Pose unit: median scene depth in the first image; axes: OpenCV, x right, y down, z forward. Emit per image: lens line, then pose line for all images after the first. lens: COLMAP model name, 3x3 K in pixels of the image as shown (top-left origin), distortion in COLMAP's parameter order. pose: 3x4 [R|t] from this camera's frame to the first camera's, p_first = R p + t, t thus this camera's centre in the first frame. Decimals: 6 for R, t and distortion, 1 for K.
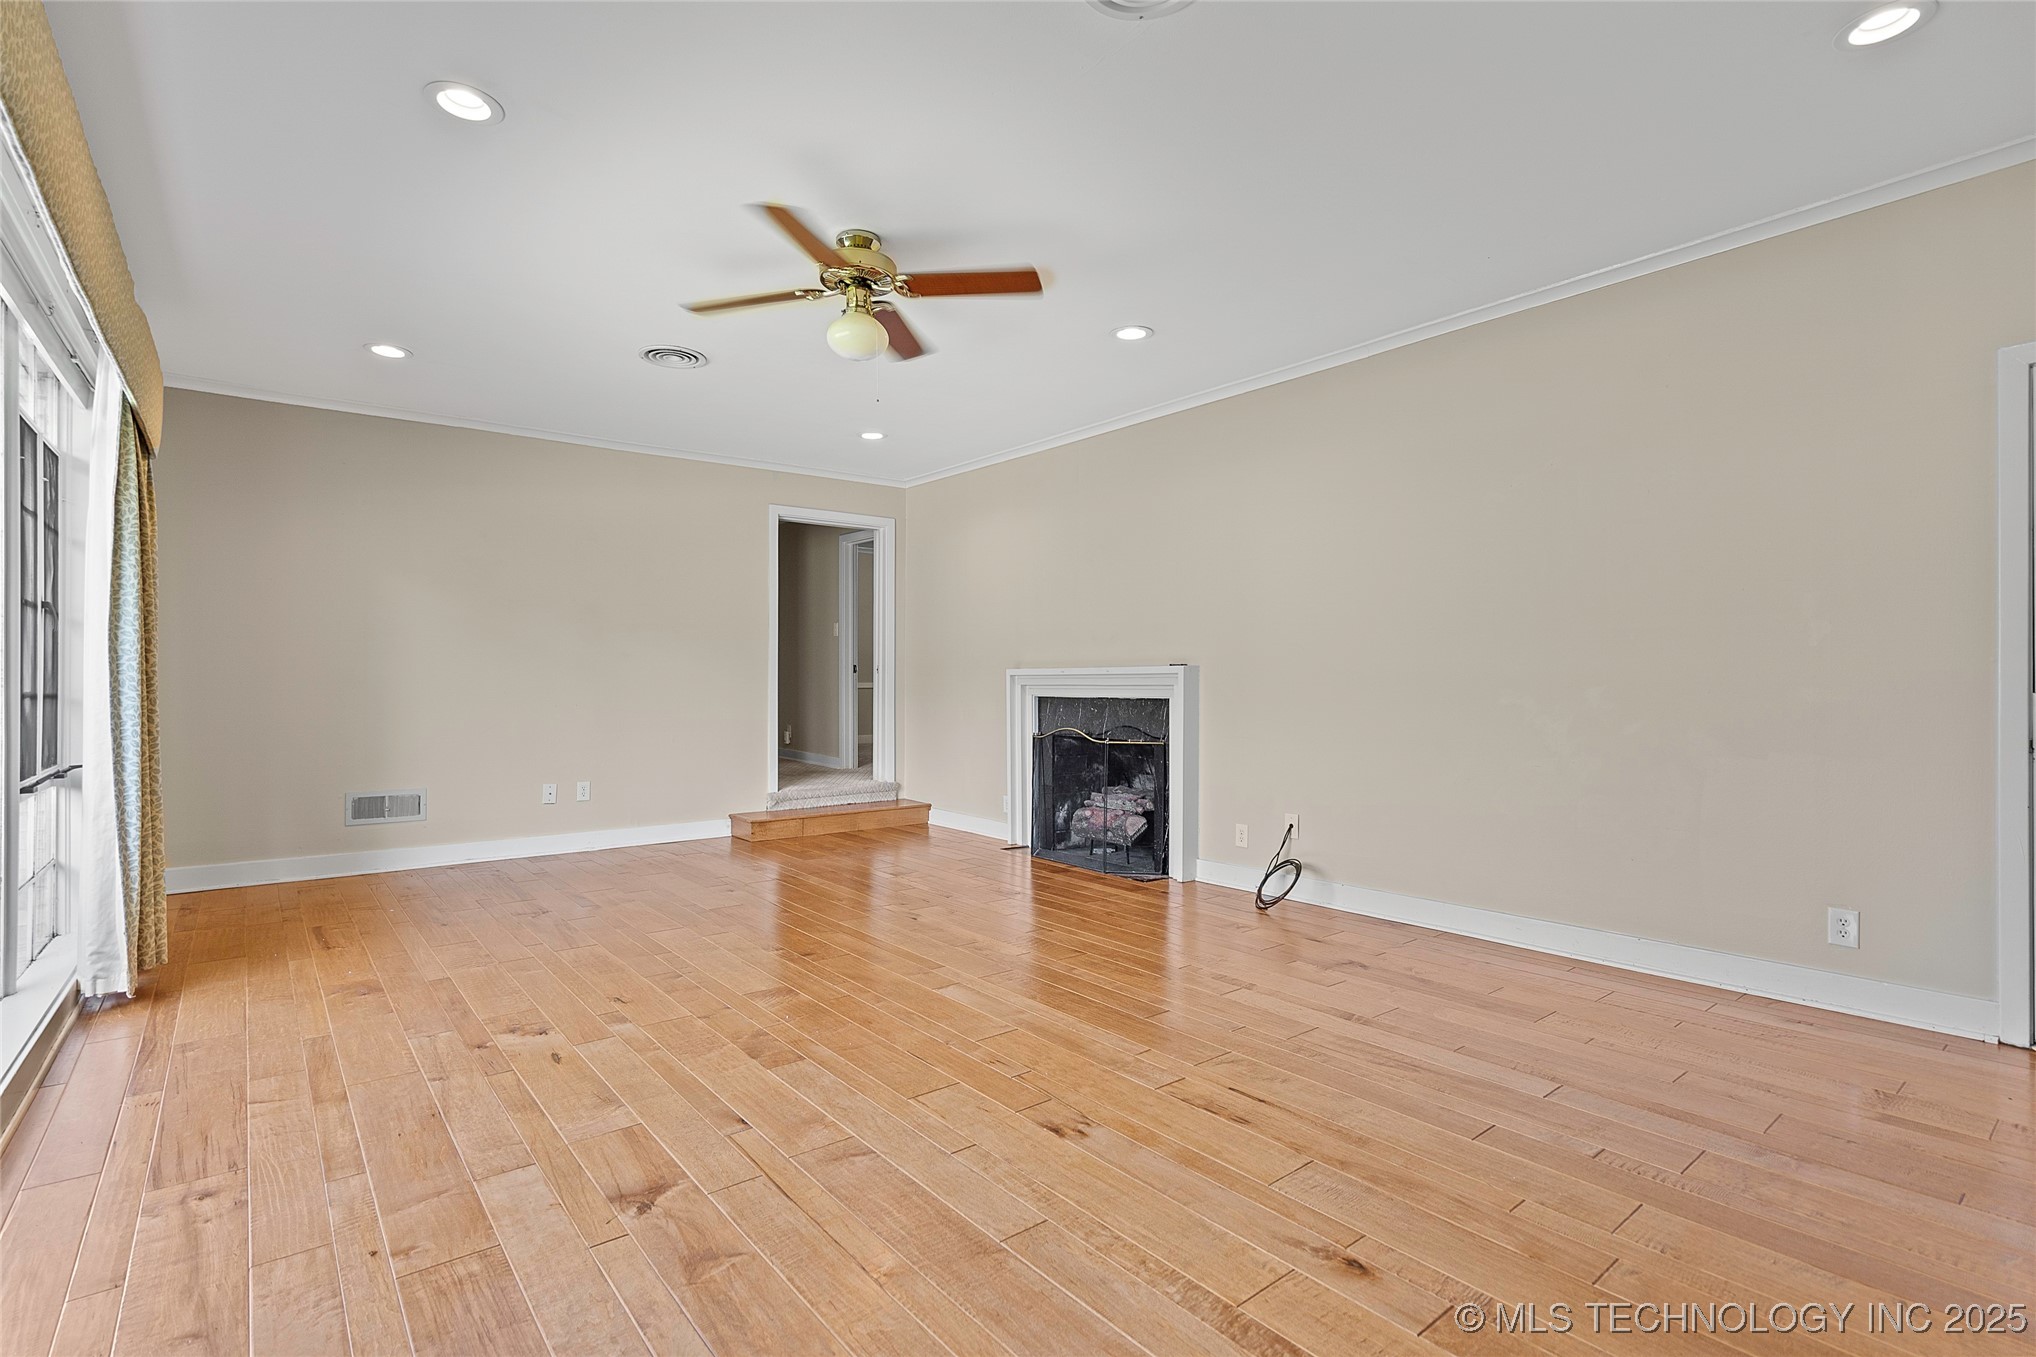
lens RADIAL K [[953.2, 0, 1019.1], [0, 953.2, 685.8], [0, 0, 1]] dist [0.001219, 0.001222]
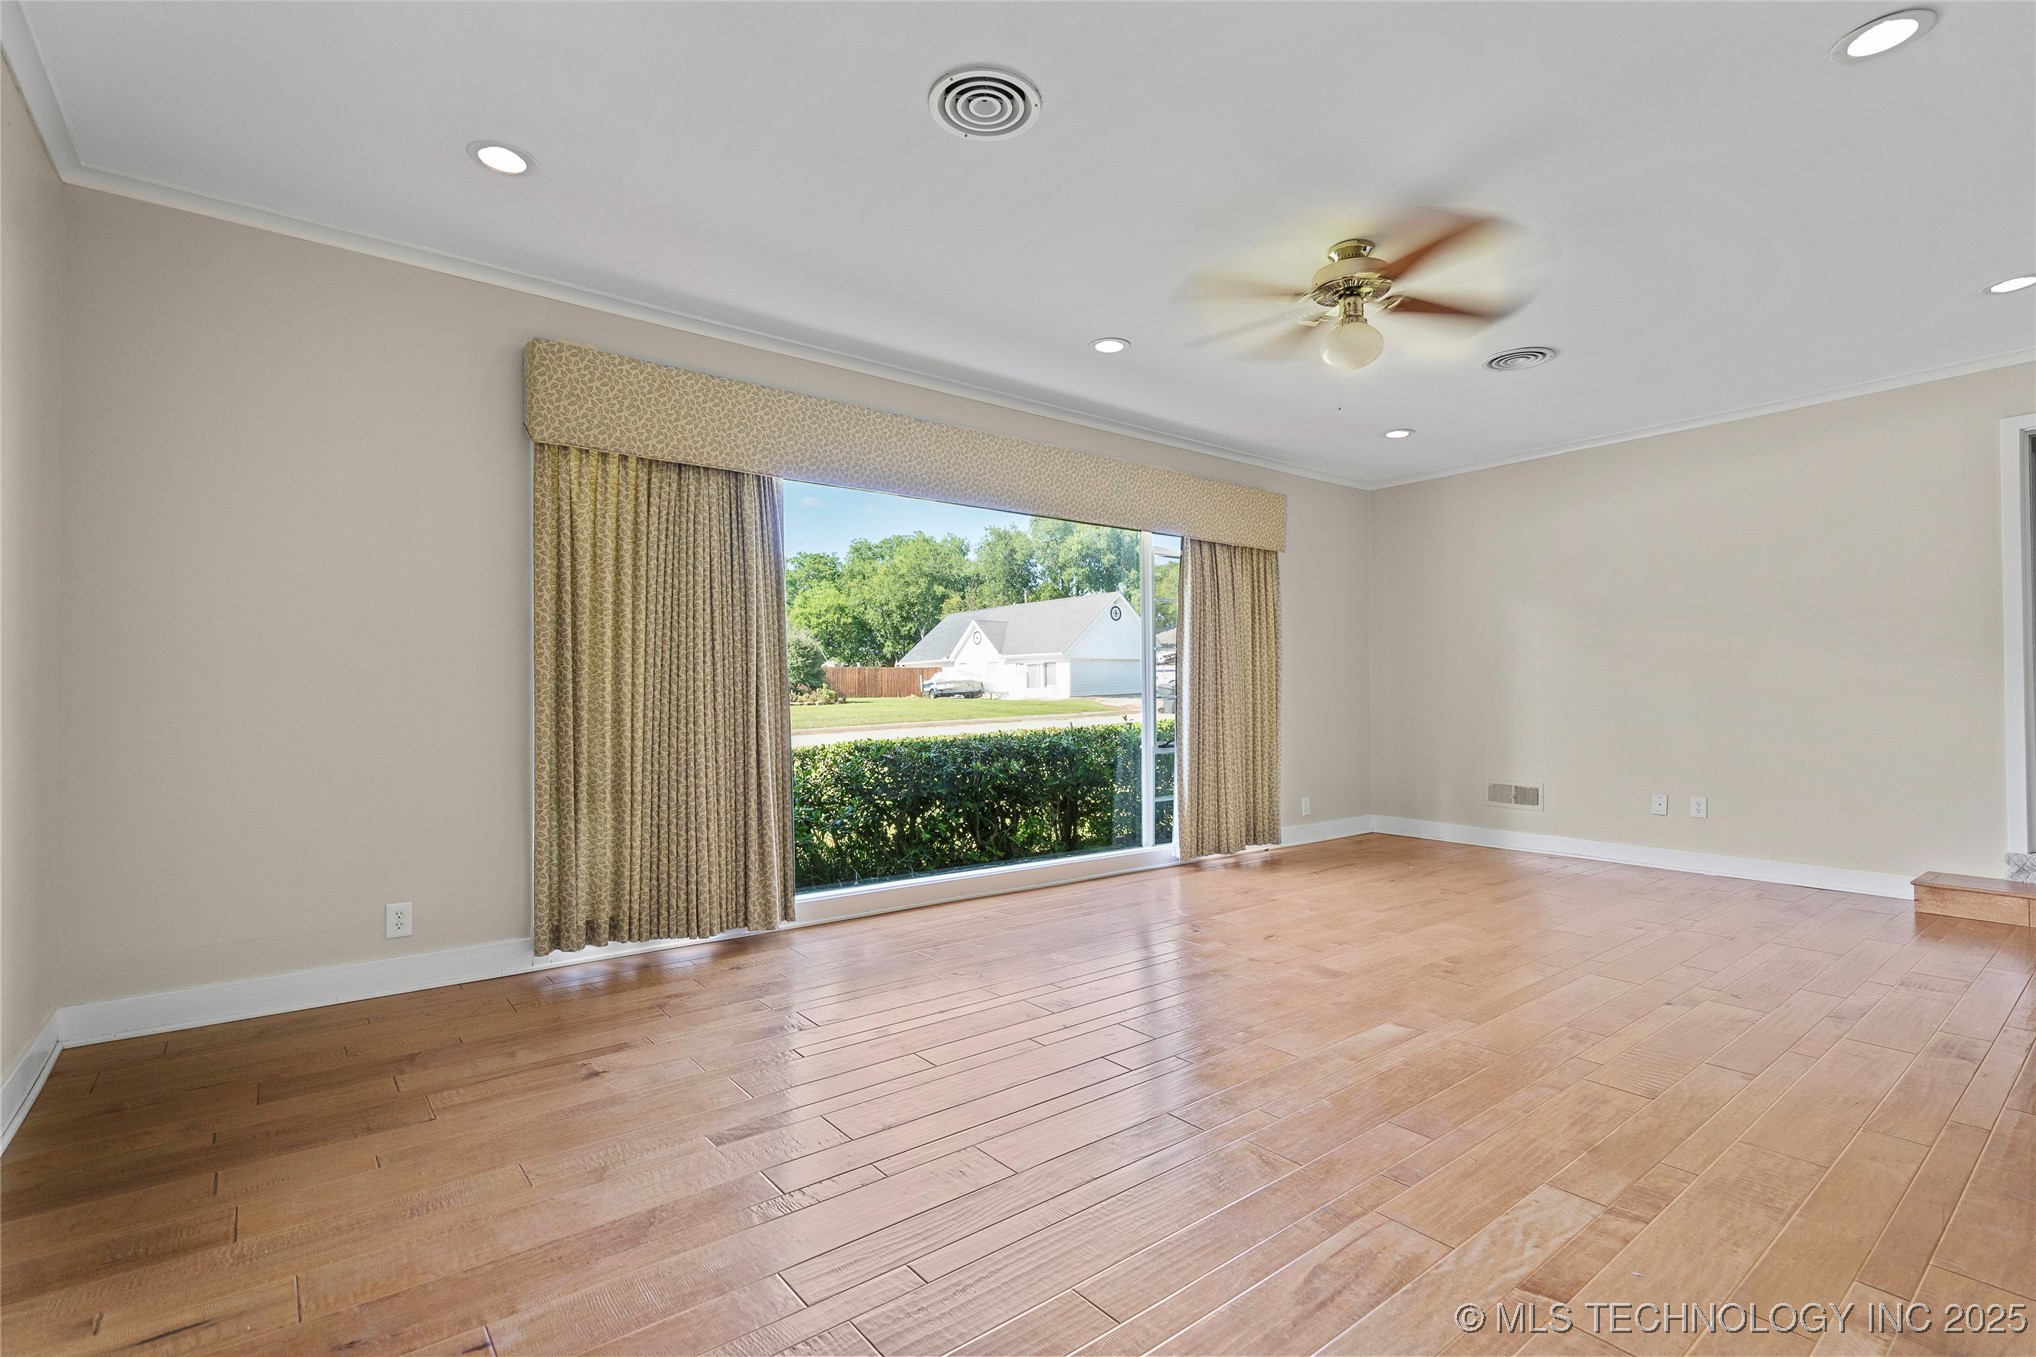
lens RADIAL K [[935.9, 0, 1008.9], [0, 935.9, 688.3], [0, 0, 1]] dist [0.002785, 0.000434]
pose [[-0.012202, -0.003835, -0.999918, 0.524406], [0.002196, 0.999990, -0.003862, -0.001607], [0.999923, -0.002243, -0.012193, 0.407110]]
